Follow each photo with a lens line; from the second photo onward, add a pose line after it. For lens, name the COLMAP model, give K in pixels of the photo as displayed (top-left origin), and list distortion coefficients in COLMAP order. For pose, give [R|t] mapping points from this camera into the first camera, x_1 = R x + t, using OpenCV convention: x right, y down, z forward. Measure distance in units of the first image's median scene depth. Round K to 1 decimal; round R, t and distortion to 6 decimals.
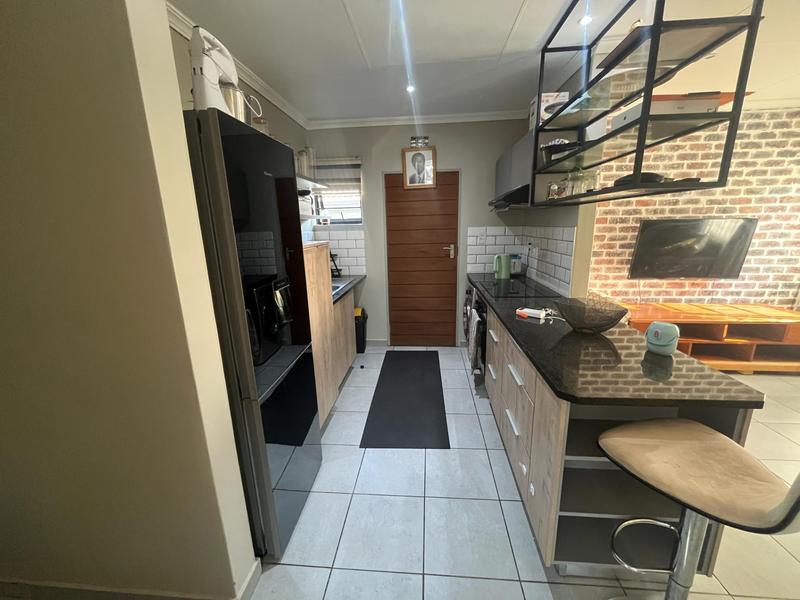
lens RADIAL K [[323.5, 0, 397.7], [0, 323.5, 302.1], [0, 0, 1]] dist [0.001790, 0.000203]
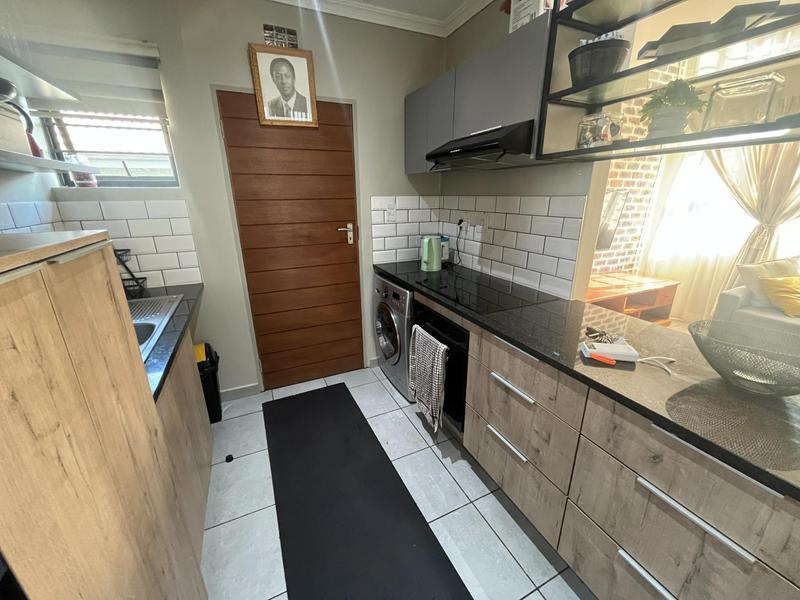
lens RADIAL K [[323.5, 0, 397.8], [0, 323.5, 300.6], [0, 0, 1]] dist [0.001790, 0.000203]
pose [[0.865567, -0.140172, 0.480775, -0.084544], [0.103571, 0.989379, 0.101994, -0.080140], [-0.489966, -0.038488, 0.870892, 0.378850]]
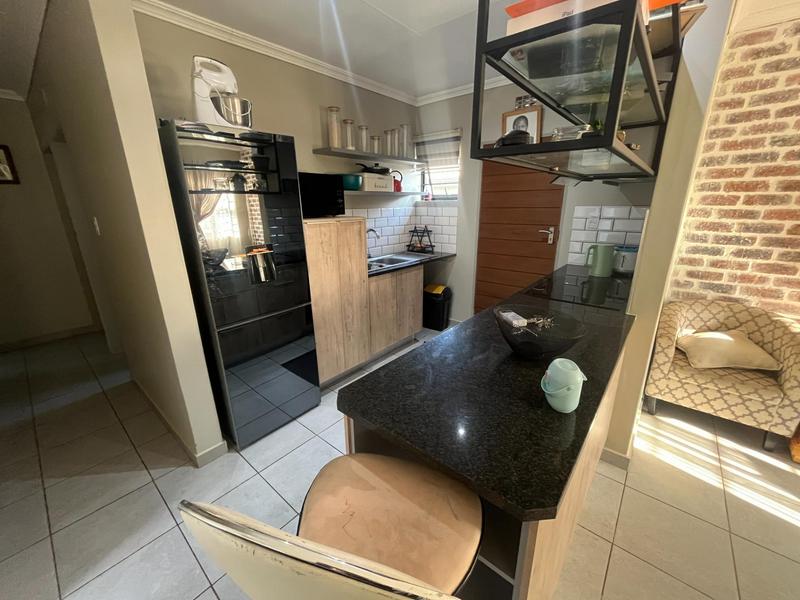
lens RADIAL K [[323.5, 0, 397.5], [0, 323.5, 302.0], [0, 0, 1]] dist [0.001790, 0.000203]
pose [[0.819411, 0.182968, -0.543221, 0.328759], [-0.141583, 0.982928, 0.117503, -0.032381], [0.555446, -0.019373, 0.831327, 0.097465]]
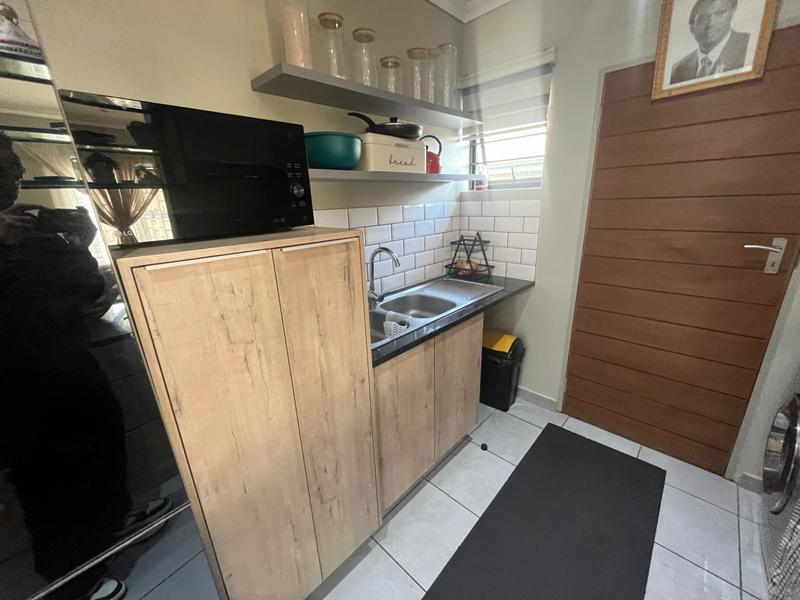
lens RADIAL K [[323.5, 0, 399.7], [0, 323.5, 300.5], [0, 0, 1]] dist [0.001790, 0.000203]
pose [[0.782684, 0.183375, -0.594793, 0.060794], [-0.127022, 0.982563, 0.135777, -0.103235], [0.609320, -0.030719, 0.792329, 0.440414]]
